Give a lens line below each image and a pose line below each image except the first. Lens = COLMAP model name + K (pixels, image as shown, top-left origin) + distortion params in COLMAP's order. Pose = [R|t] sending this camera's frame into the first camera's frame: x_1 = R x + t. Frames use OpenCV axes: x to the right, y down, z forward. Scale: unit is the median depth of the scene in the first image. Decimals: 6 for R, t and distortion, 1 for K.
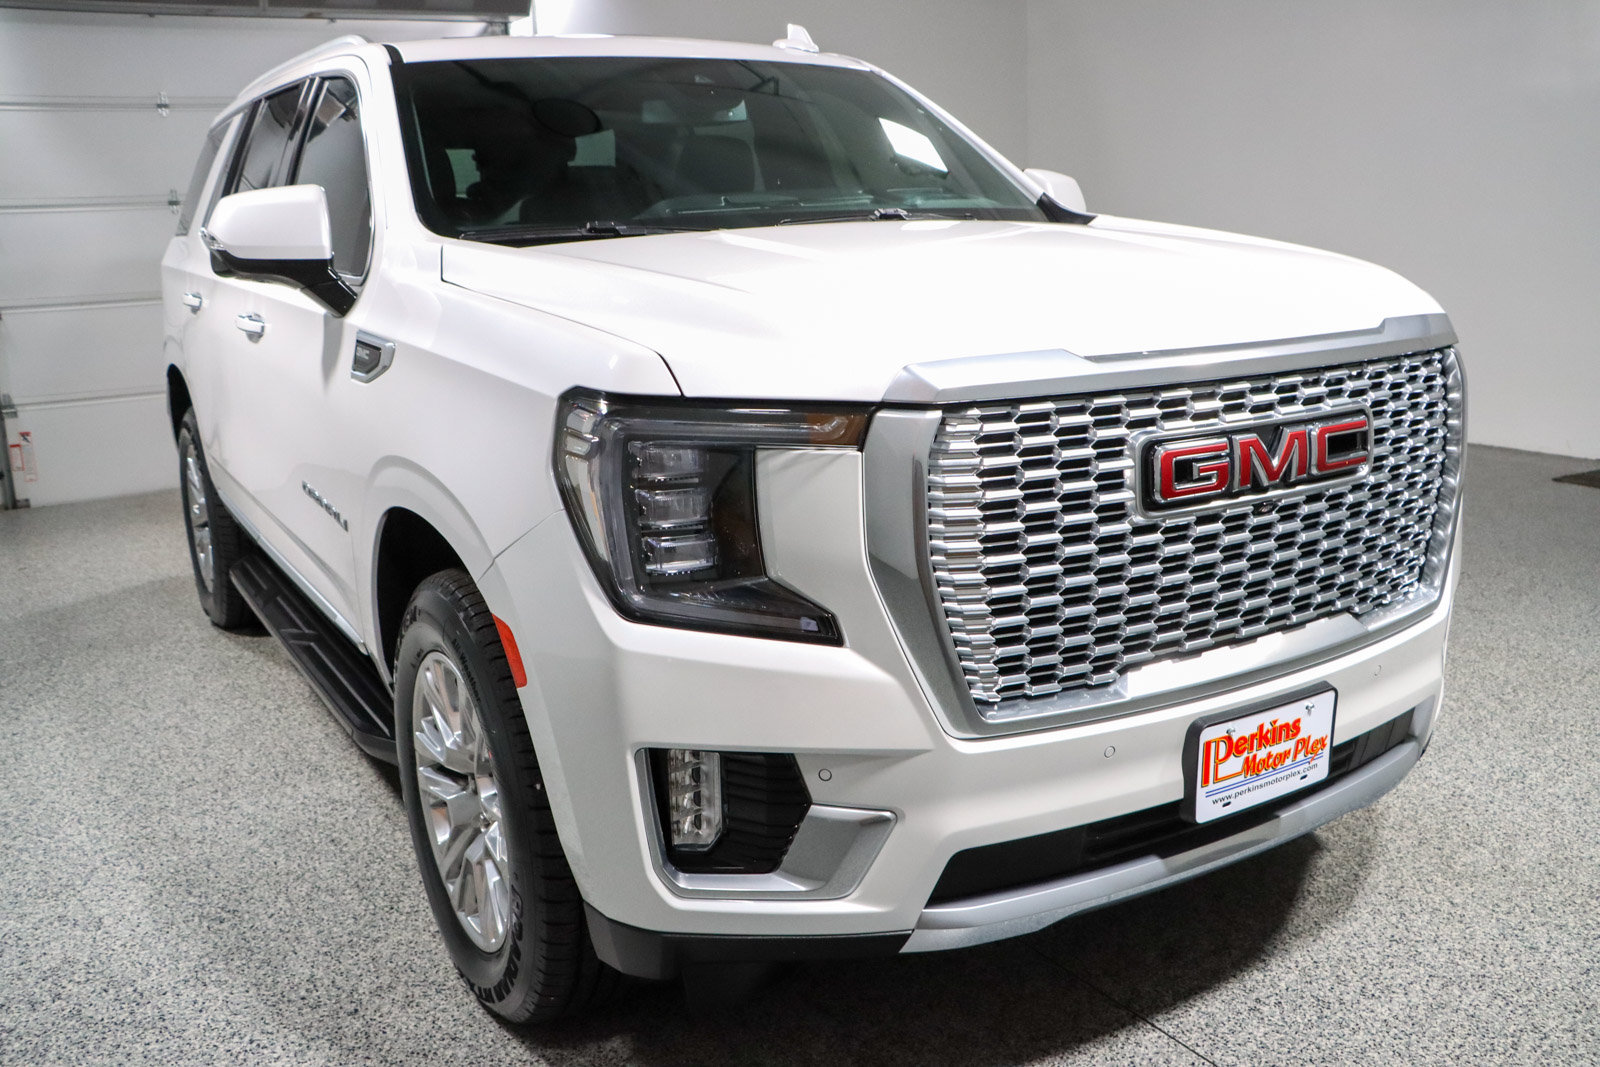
lens RADIAL K [[1559.3, 0, 799.3], [0, 1559.3, 531.5], [0, 0, 1]] dist [-0.106285, 0.000000]
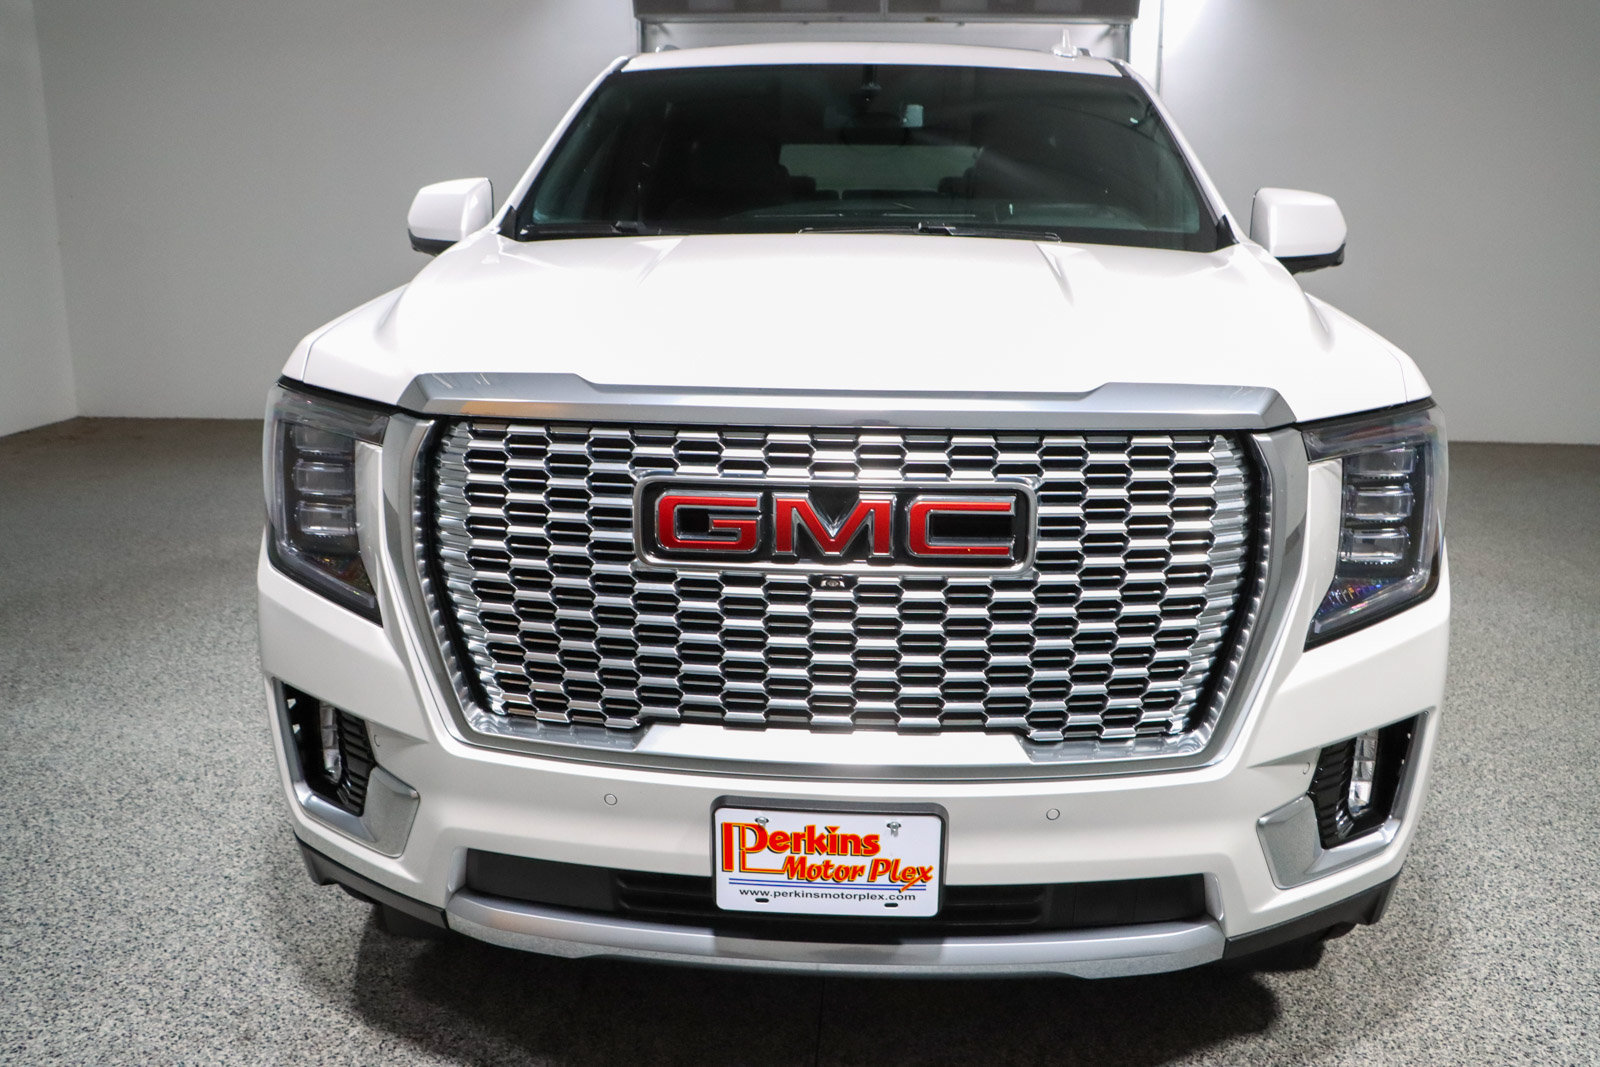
lens RADIAL K [[1356.9, 0, 800.4], [0, 1356.9, 530.5], [0, 0, 1]] dist [-0.014216, -0.001476]
pose [[0.782512, 0.169820, -0.599029, 0.730065], [-0.144969, 0.985338, 0.089962, -0.107980], [0.605523, 0.016445, 0.795658, 0.386955]]
